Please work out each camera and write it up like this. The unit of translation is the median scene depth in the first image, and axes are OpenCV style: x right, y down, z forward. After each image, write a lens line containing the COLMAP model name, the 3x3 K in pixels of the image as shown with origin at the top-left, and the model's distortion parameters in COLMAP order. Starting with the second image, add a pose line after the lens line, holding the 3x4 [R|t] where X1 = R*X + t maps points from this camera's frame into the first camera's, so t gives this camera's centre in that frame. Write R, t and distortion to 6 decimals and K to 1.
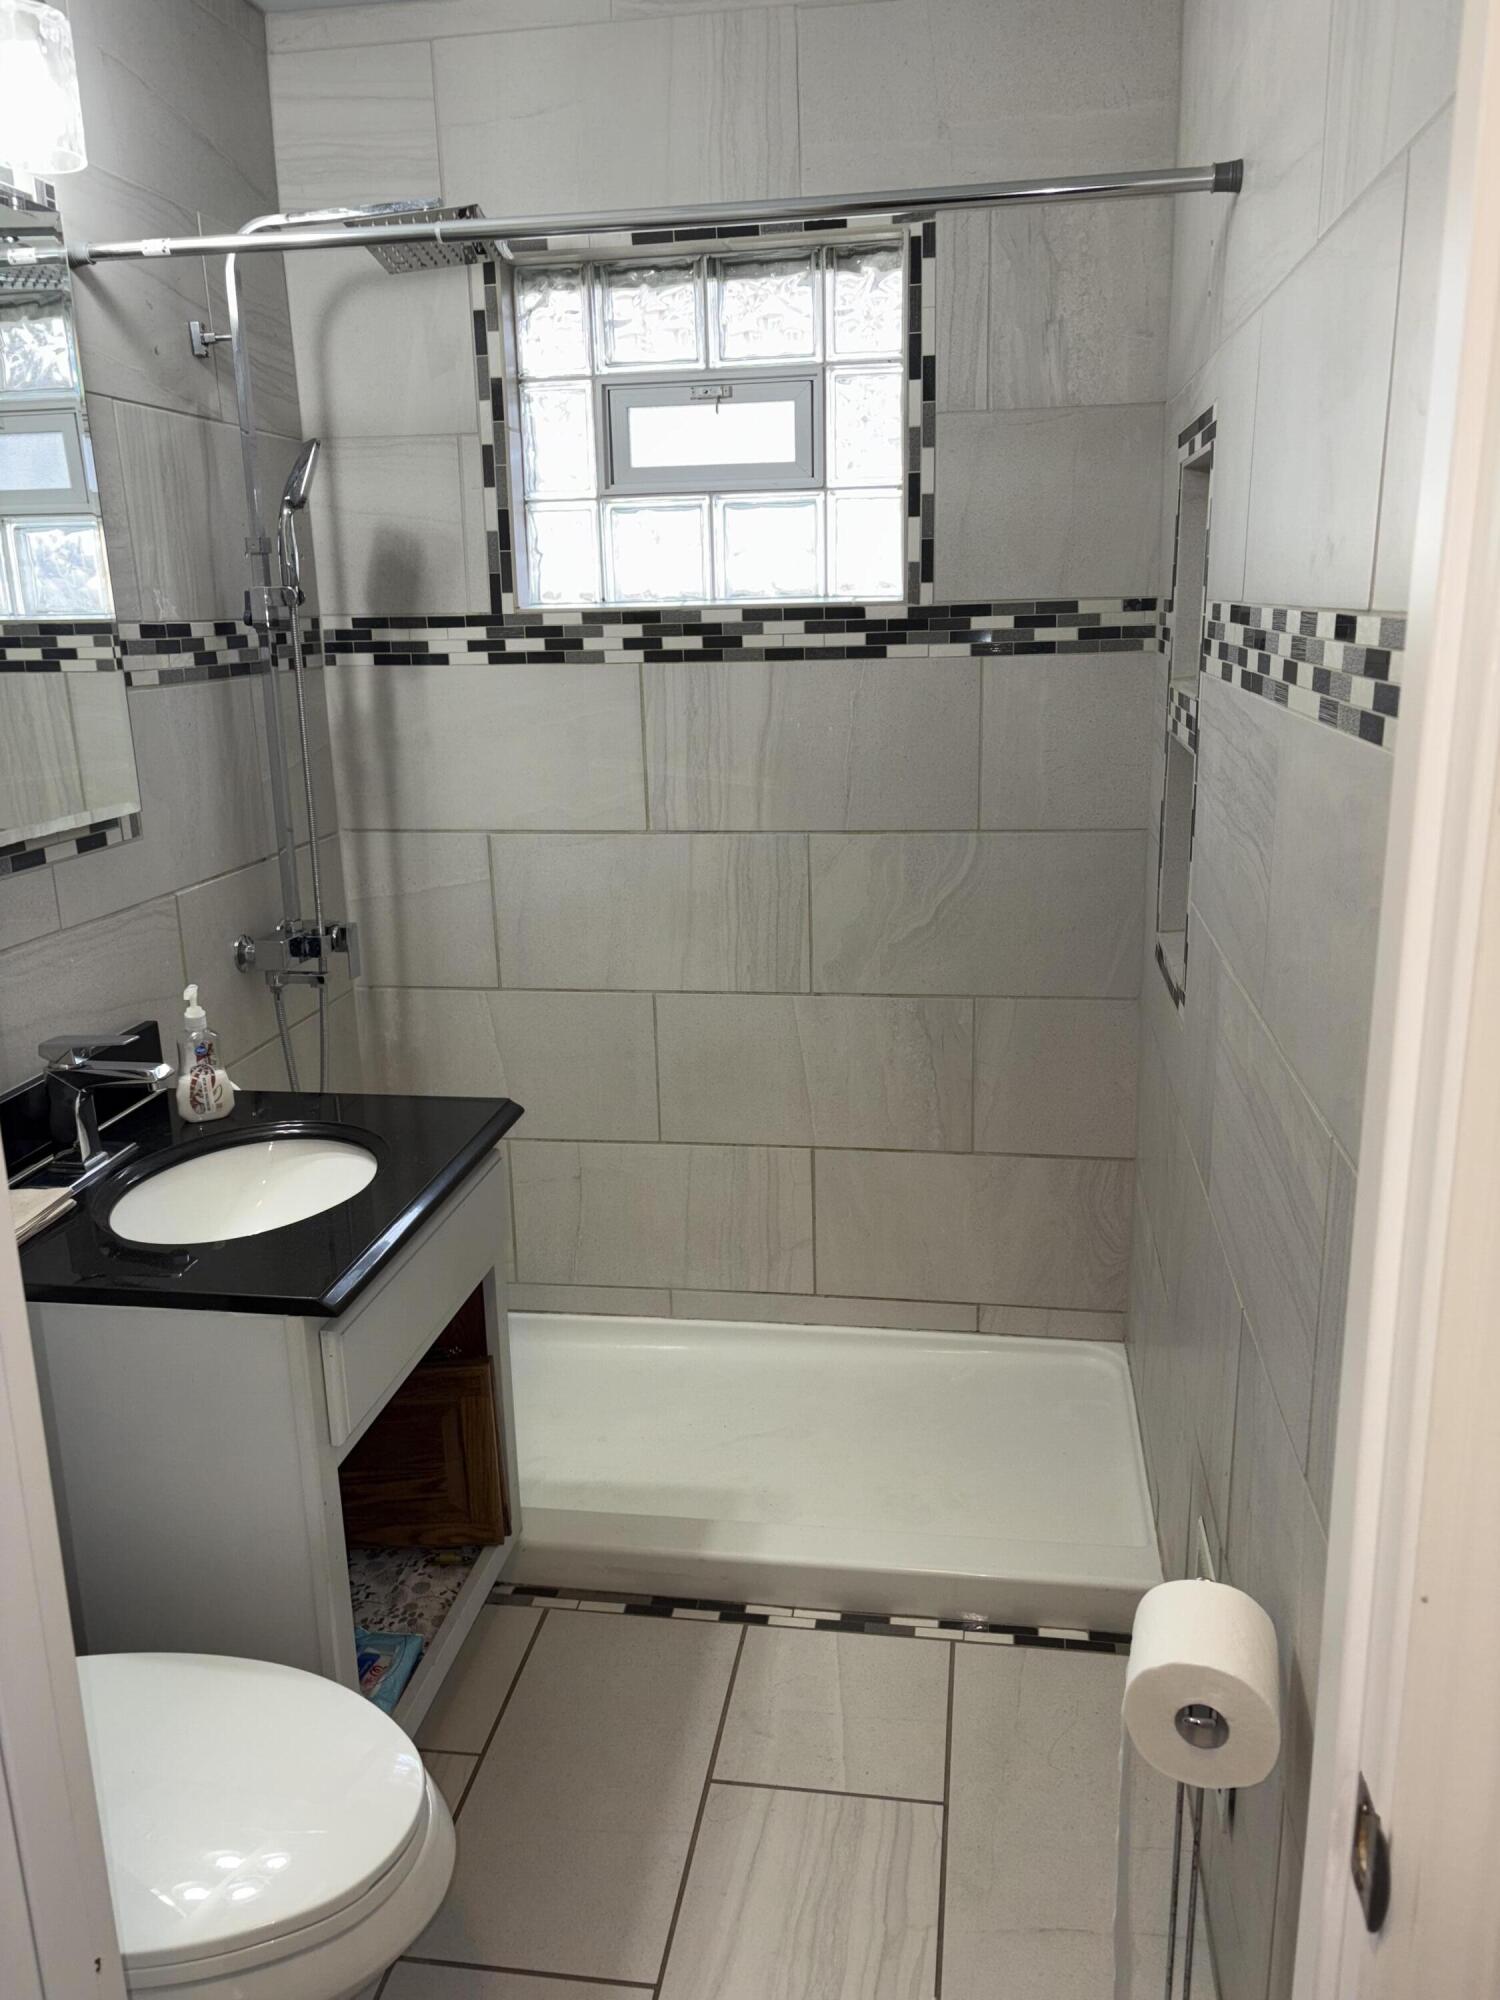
lens RADIAL K [[1514.2, 0, 765.1], [0, 1514.2, 996.0], [0, 0, 1]] dist [0.023753, -0.004951]
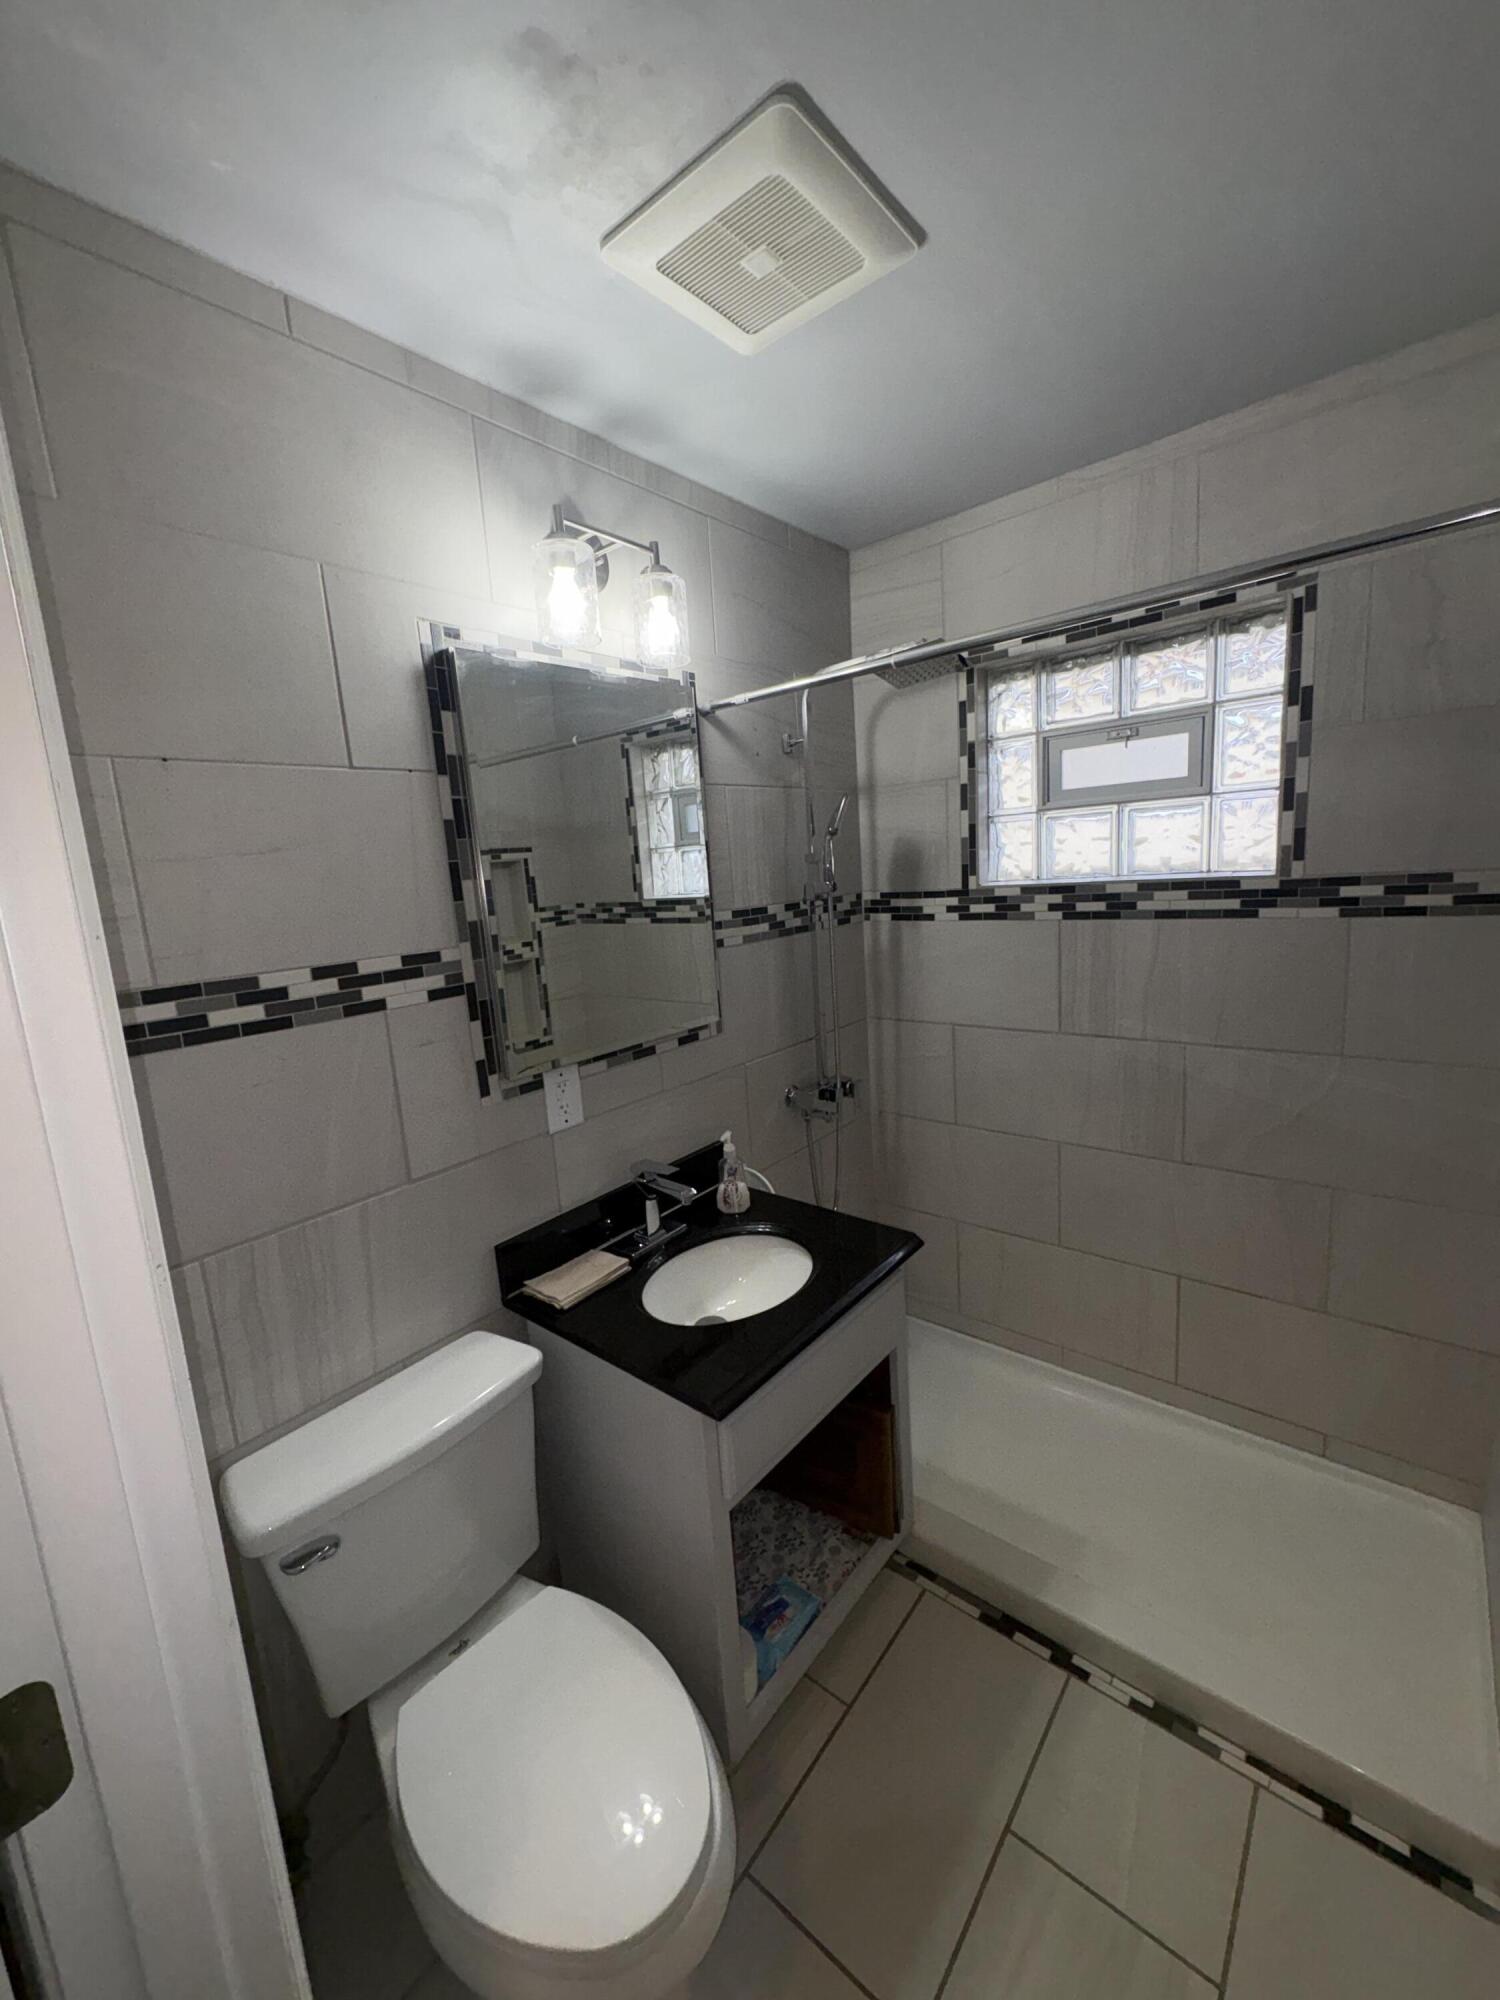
lens RADIAL K [[795.8, 0, 750.0], [0, 795.8, 1000.0], [0, 0, 1]] dist [0.002218, 0.000135]
pose [[0.855635, 0.052160, -0.514944, 0.063358], [-0.084201, 0.995683, -0.039054, -0.091769], [0.510684, 0.076775, 0.856334, 0.205590]]
